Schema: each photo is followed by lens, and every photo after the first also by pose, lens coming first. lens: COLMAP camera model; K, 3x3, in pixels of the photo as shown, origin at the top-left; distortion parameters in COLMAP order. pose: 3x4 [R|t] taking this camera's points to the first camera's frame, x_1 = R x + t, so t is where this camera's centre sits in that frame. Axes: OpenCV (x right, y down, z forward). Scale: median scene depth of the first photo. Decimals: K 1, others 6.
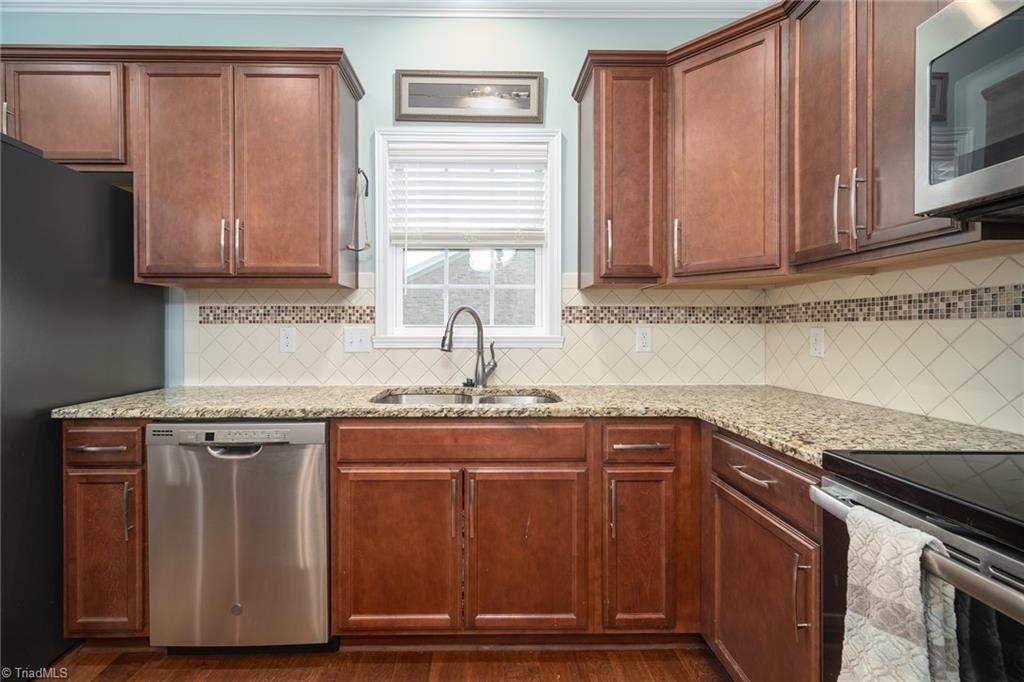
lens RADIAL K [[441.6, 0, 480.3], [0, 441.6, 331.6], [0, 0, 1]] dist [-0.000041, -0.000024]
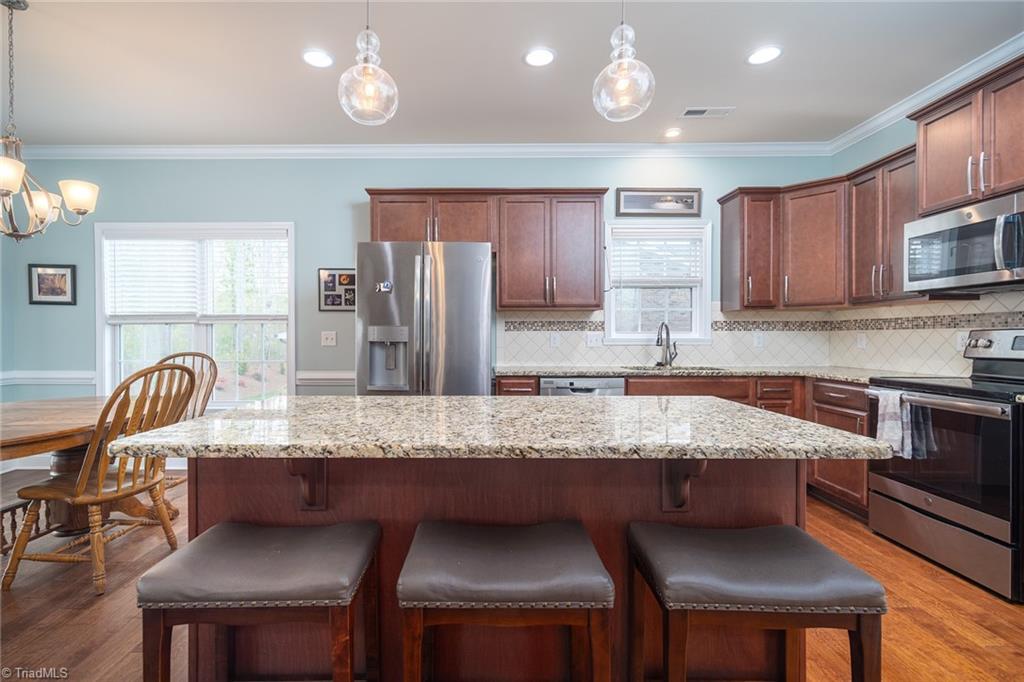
lens RADIAL K [[446.3, 0, 484.4], [0, 446.3, 339.4], [0, 0, 1]] dist [0.000875, -0.000122]
pose [[0.999644, 0.000066, -0.026696, -0.788240], [-0.000006, 0.999997, 0.002251, 0.013873], [0.026696, -0.002250, 0.999641, -0.940110]]
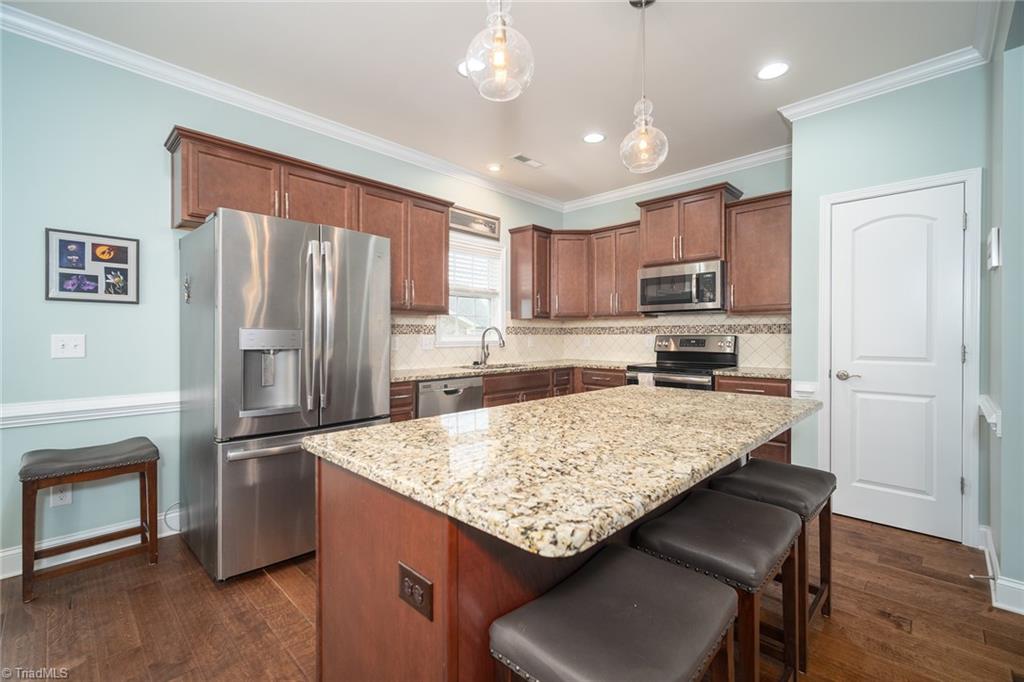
lens RADIAL K [[429.0, 0, 493.8], [0, 429.0, 337.4], [0, 0, 1]] dist [0.001222, 0.000160]
pose [[0.729509, -0.002792, 0.683966, -1.538333], [0.003777, 0.999993, 0.000054, -0.004928], [-0.683961, 0.002544, 0.729514, -0.592945]]
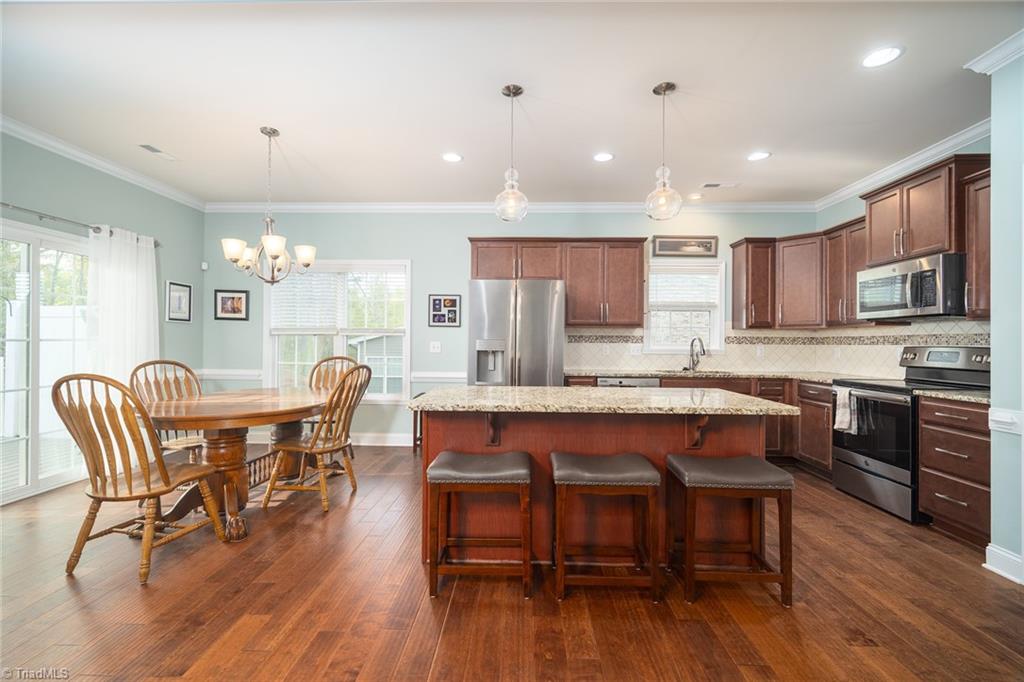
lens RADIAL K [[411.2, 0, 512.0], [0, 411.2, 341.0], [0, 0, 1]] dist [-0.008494, 0.000122]
pose [[0.998471, 0.008606, -0.054601, -0.956688], [-0.009083, 0.999923, -0.008488, -0.006148], [0.054524, 0.008971, 0.998472, -1.423063]]
